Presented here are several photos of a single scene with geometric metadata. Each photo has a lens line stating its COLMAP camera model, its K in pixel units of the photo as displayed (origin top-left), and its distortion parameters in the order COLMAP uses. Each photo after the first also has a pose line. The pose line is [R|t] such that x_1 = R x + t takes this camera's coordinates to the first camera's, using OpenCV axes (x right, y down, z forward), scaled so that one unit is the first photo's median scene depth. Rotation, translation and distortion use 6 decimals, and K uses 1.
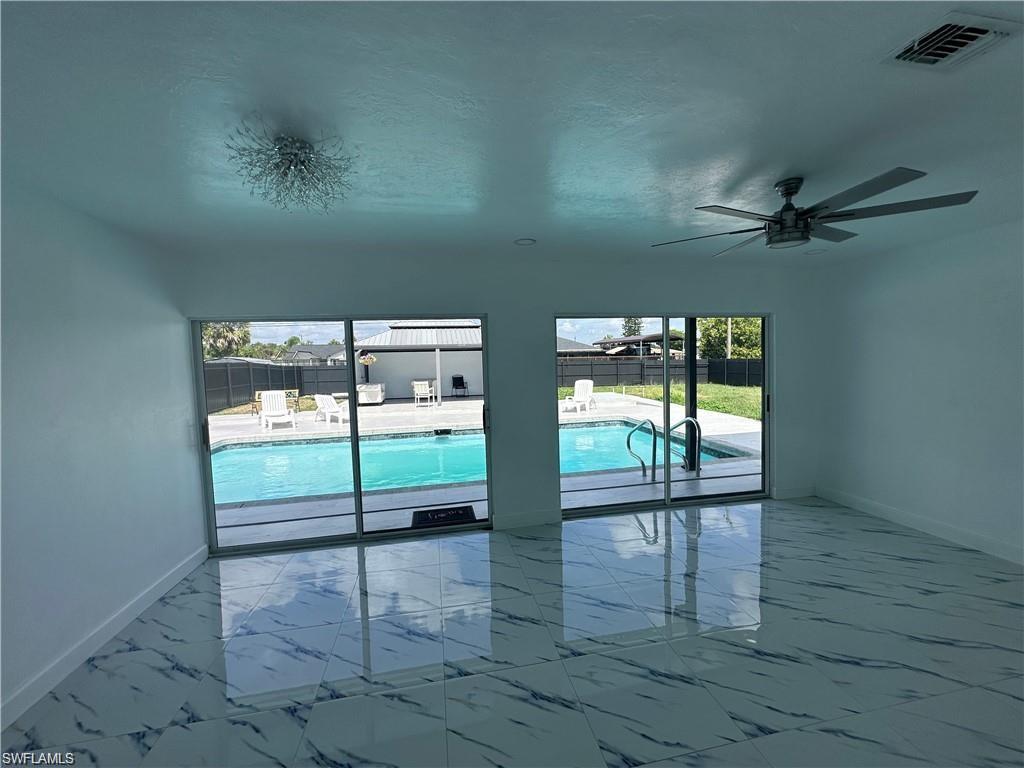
lens RADIAL K [[412.3, 0, 512.6], [0, 412.3, 382.5], [0, 0, 1]] dist [-0.003099, 0.000267]
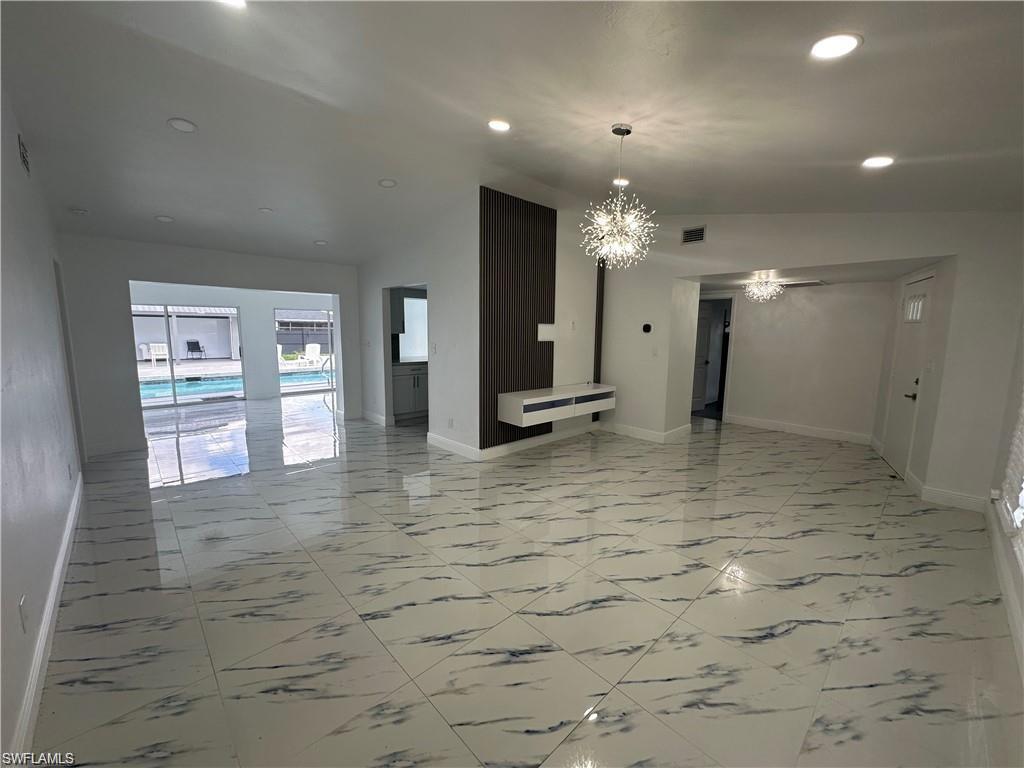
lens RADIAL K [[412.3, 0, 512.6], [0, 412.3, 382.5], [0, 0, 1]] dist [-0.003099, 0.000267]
pose [[0.844293, -0.035510, 0.534704, -0.006143], [0.000961, 0.997901, 0.064754, 0.038397], [-0.535881, -0.054158, 0.842555, -0.600877]]
